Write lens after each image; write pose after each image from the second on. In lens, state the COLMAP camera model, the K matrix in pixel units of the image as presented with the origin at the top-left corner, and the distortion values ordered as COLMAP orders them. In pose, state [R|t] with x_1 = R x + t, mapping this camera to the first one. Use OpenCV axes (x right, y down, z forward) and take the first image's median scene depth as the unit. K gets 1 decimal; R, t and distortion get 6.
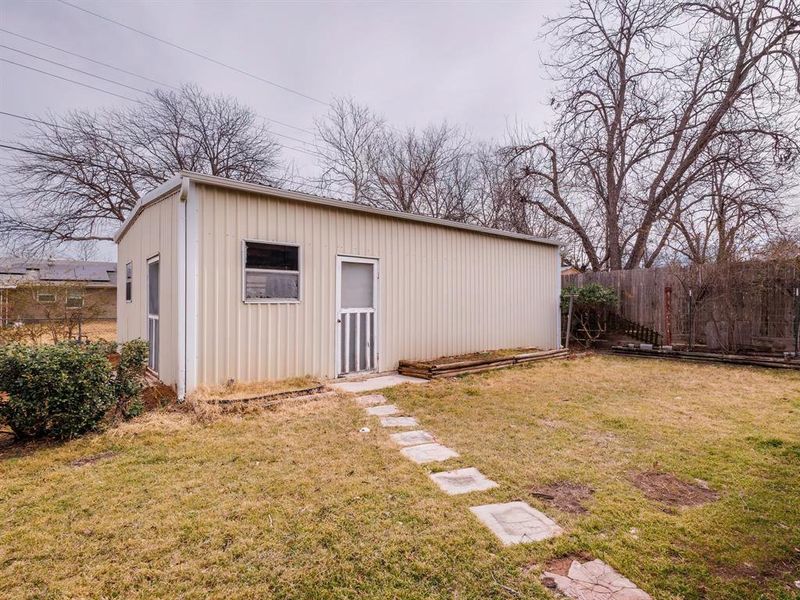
lens RADIAL K [[412.6, 0, 400.0], [0, 412.6, 300.0], [0, 0, 1]] dist [0.004960, 0.000818]
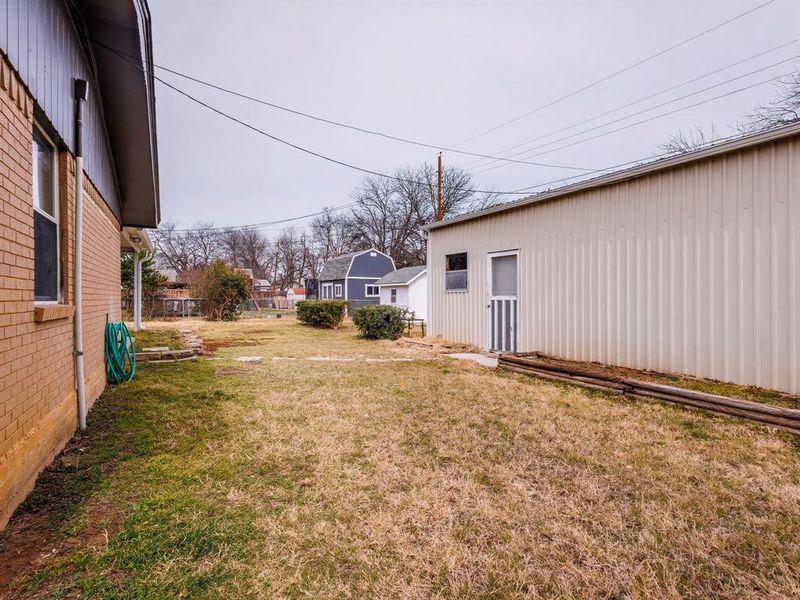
lens RADIAL K [[412.6, 0, 400.0], [0, 412.6, 300.0], [0, 0, 1]] dist [0.004960, 0.000818]
pose [[-0.216219, -0.003673, -0.976338, 1.103609], [-0.012677, 0.999919, -0.000954, 0.036989], [0.976262, 0.012171, -0.216249, 0.994097]]
